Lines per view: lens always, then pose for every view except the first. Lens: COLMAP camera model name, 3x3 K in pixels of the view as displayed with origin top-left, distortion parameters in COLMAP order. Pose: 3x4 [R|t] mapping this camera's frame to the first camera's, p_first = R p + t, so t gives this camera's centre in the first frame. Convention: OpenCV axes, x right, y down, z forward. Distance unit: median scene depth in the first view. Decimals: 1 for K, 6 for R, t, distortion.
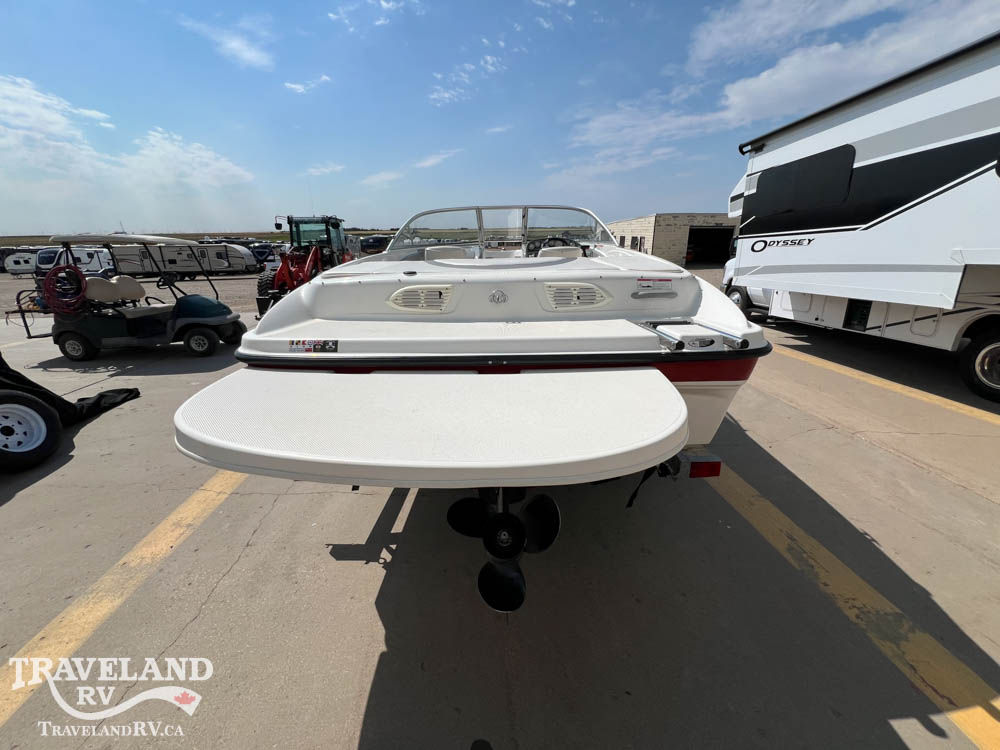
lens RADIAL K [[399.6, 0, 498.2], [0, 399.6, 371.6], [0, 0, 1]] dist [0.000180, -0.000168]
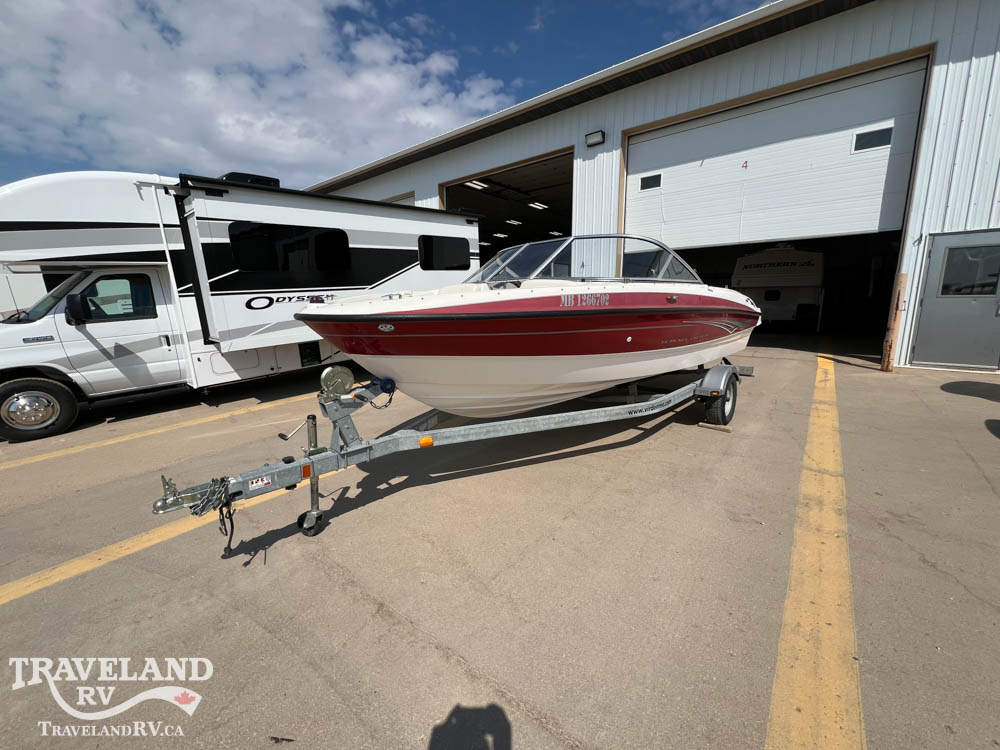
lens RADIAL K [[399.6, 0, 498.4], [0, 399.6, 374.4], [0, 0, 1]] dist [0.000180, -0.000168]
pose [[-0.729417, -0.095797, 0.677328, -0.363881], [0.246489, 0.886827, 0.390873, -0.374737], [-0.638117, 0.452063, -0.623254, 1.239021]]
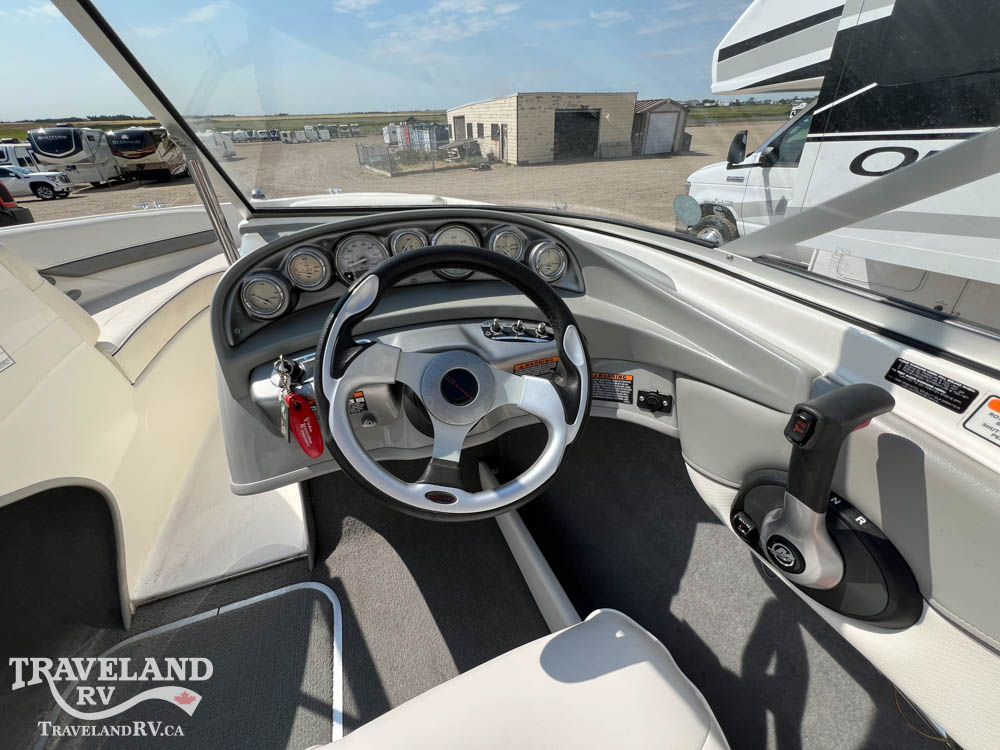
lens RADIAL K [[399.6, 0, 496.8], [0, 399.6, 372.3], [0, 0, 1]] dist [0.000180, -0.000168]
pose [[0.942329, -0.189443, 0.275912, 0.088873], [0.121107, 0.961528, 0.246571, -0.240282], [-0.312009, -0.198936, 0.929018, 0.650722]]
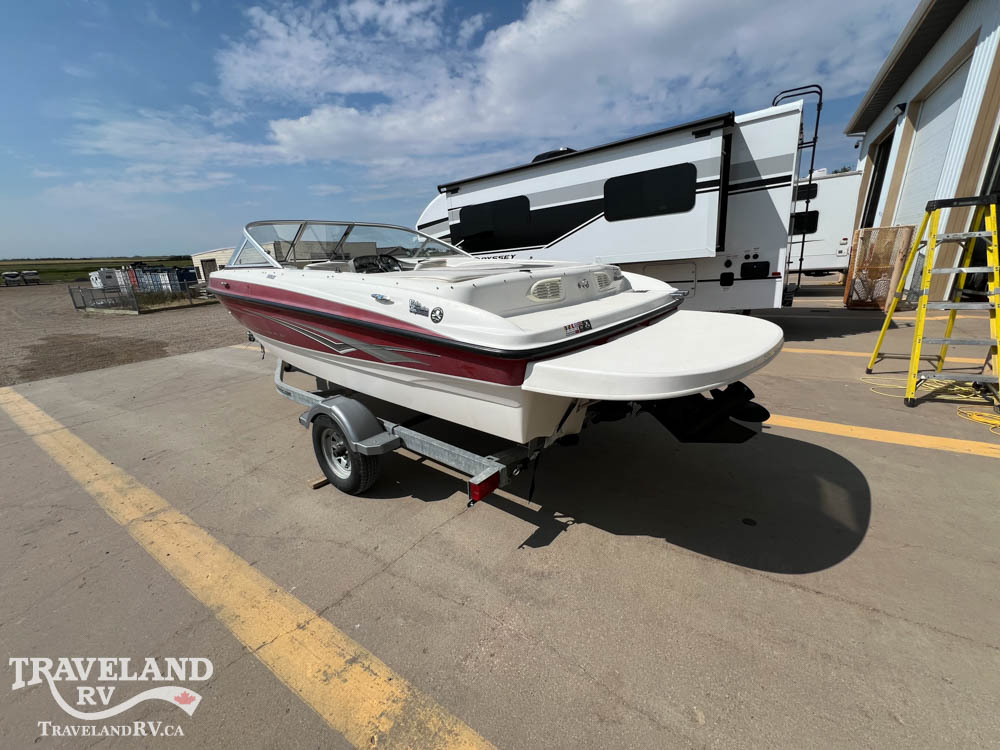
lens RADIAL K [[399.6, 0, 497.4], [0, 399.6, 374.4], [0, 0, 1]] dist [0.000180, -0.000168]
pose [[0.612655, -0.234239, 0.754841, -0.389764], [0.277792, 0.957954, 0.071802, -0.021883], [-0.739922, 0.165699, 0.651965, 0.115289]]
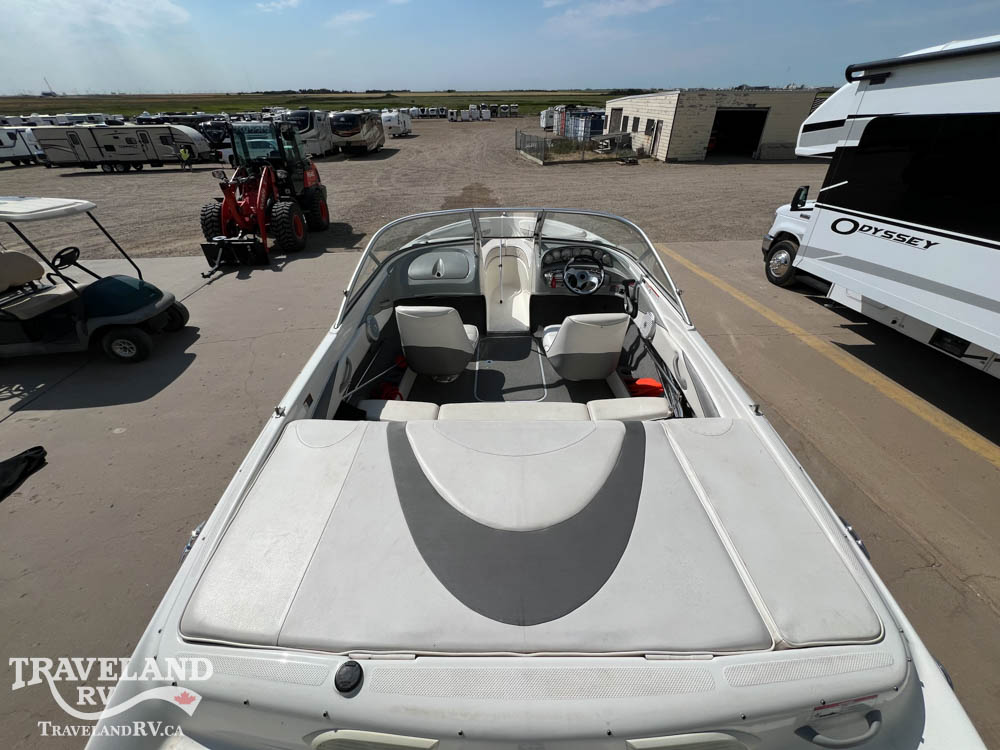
lens RADIAL K [[399.6, 0, 498.2], [0, 399.6, 371.7], [0, 0, 1]] dist [0.000180, -0.000168]
pose [[0.999844, -0.002985, 0.017419, -0.014411], [-0.001742, 0.964182, 0.265237, -0.237347], [-0.017587, -0.265226, 0.964026, 0.202205]]
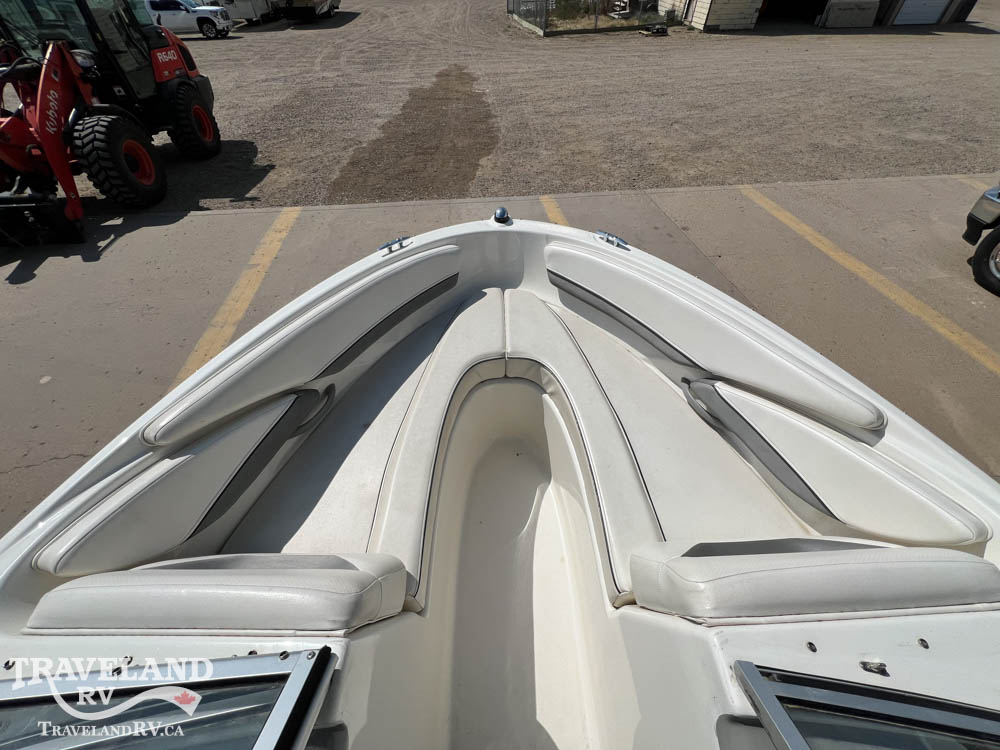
lens RADIAL K [[399.6, 0, 498.6], [0, 399.6, 371.8], [0, 0, 1]] dist [0.000180, -0.000168]
pose [[0.999151, -0.022703, 0.034369, 0.001252], [0.003824, 0.881918, 0.471387, -0.366078], [-0.041012, -0.470856, 0.881256, 0.786096]]
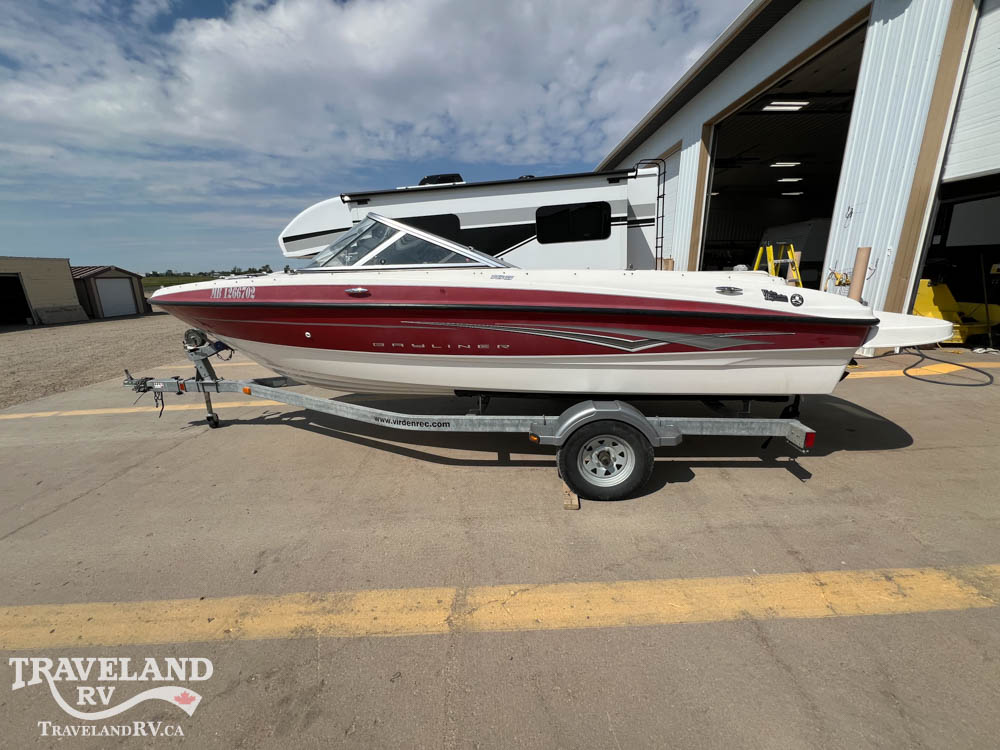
lens RADIAL K [[399.6, 0, 498.9], [0, 399.6, 377.0], [0, 0, 1]] dist [0.000180, -0.000168]
pose [[0.070871, -0.236501, 0.969043, -0.579875], [0.339067, 0.919349, 0.199575, -0.159342], [-0.938089, 0.314427, 0.145345, 0.569711]]
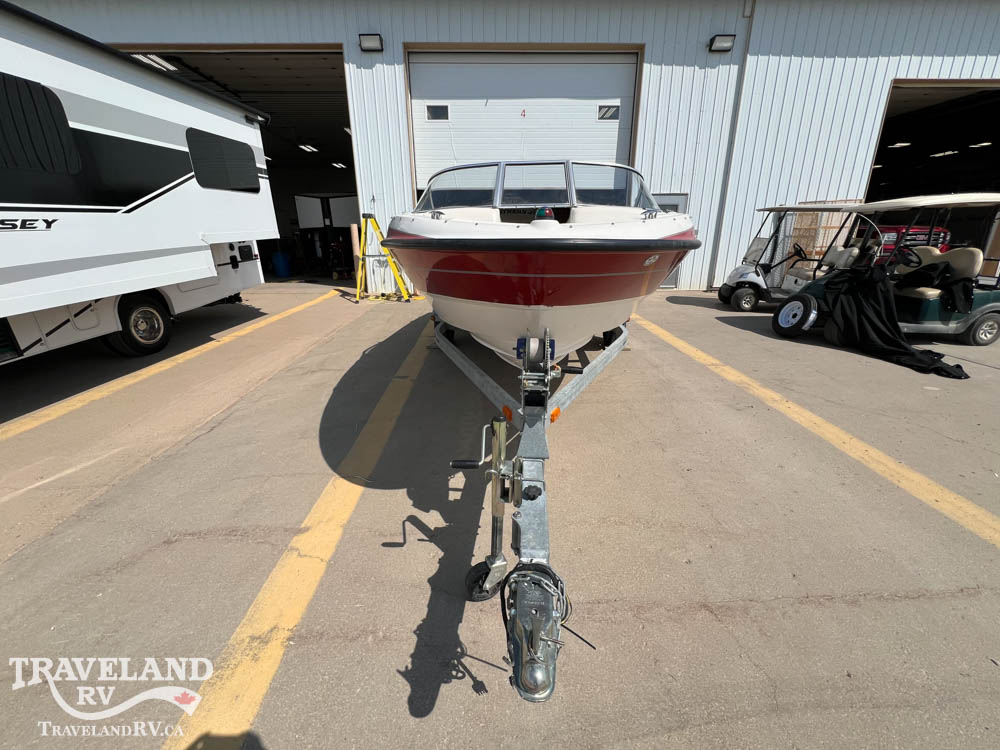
lens RADIAL K [[399.6, 0, 498.0], [0, 399.6, 373.3], [0, 0, 1]] dist [0.000180, -0.000168]
pose [[-0.998595, 0.008899, 0.052230, 0.030374], [0.038562, 0.798101, 0.601288, -0.394390], [-0.036334, 0.602458, -0.797323, 1.305986]]
